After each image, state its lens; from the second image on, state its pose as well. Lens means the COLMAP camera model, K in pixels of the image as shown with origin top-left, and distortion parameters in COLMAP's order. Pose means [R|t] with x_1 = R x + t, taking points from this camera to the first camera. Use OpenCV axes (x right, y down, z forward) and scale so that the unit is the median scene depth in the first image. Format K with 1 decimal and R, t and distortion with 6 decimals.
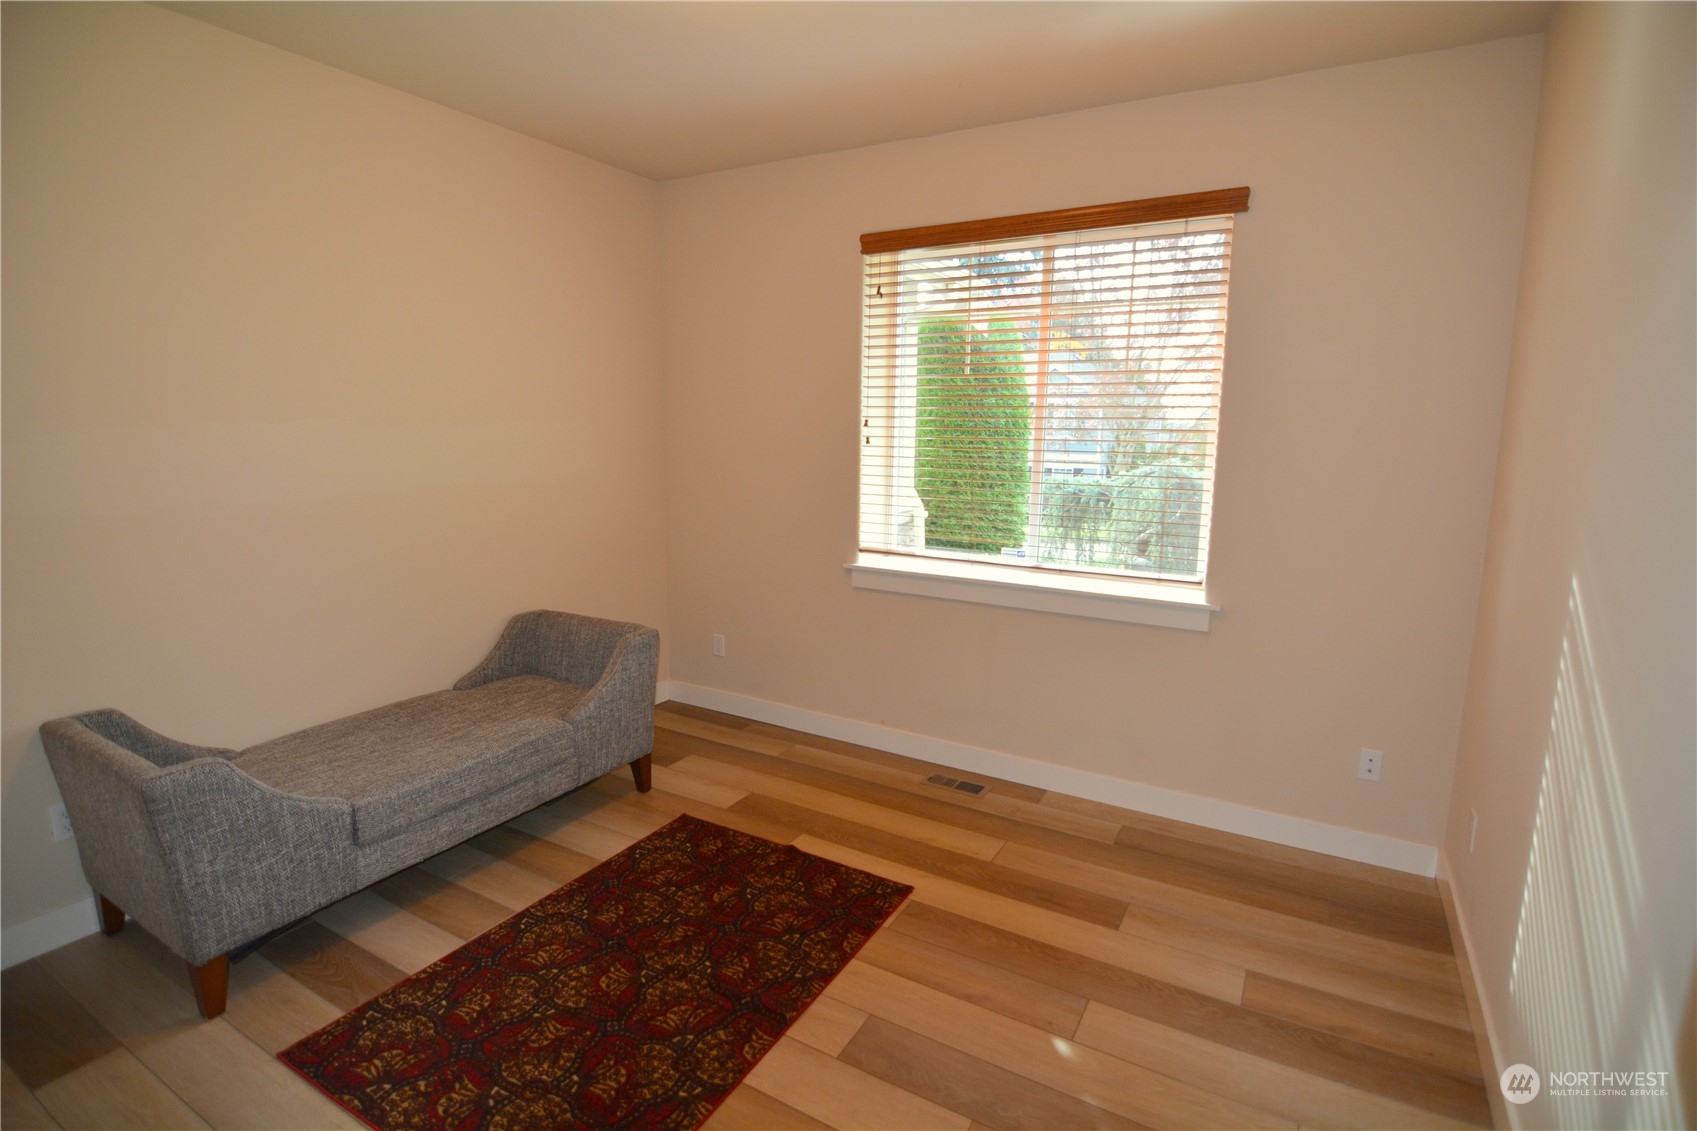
lens RADIAL K [[818.8, 0, 850.4], [0, 818.8, 566.8], [0, 0, 1]] dist [-0.004880, -0.011556]
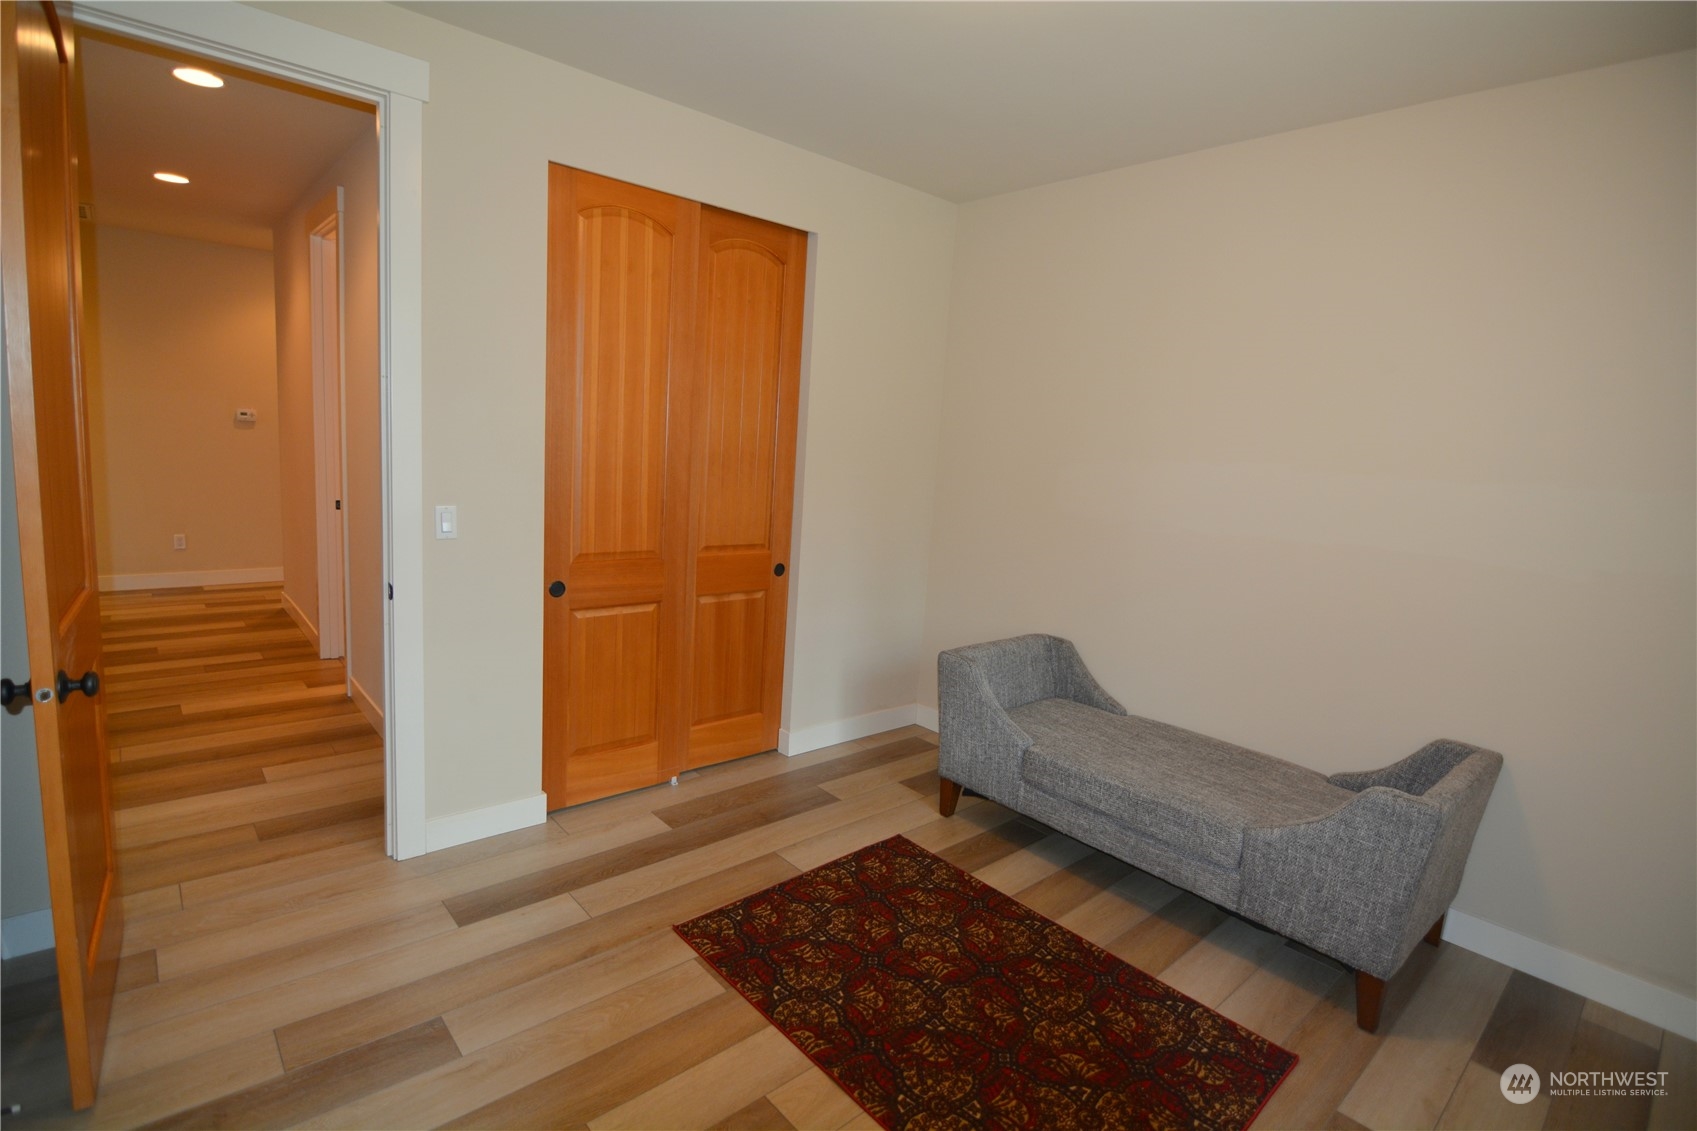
lens RADIAL K [[818.8, 0, 852.0], [0, 818.8, 562.1], [0, 0, 1]] dist [-0.004880, -0.011556]
pose [[-0.312353, 0.108918, -0.943702, 0.603584], [-0.230638, 0.954988, 0.186558, -0.148479], [0.921543, 0.275925, -0.273172, 0.915890]]
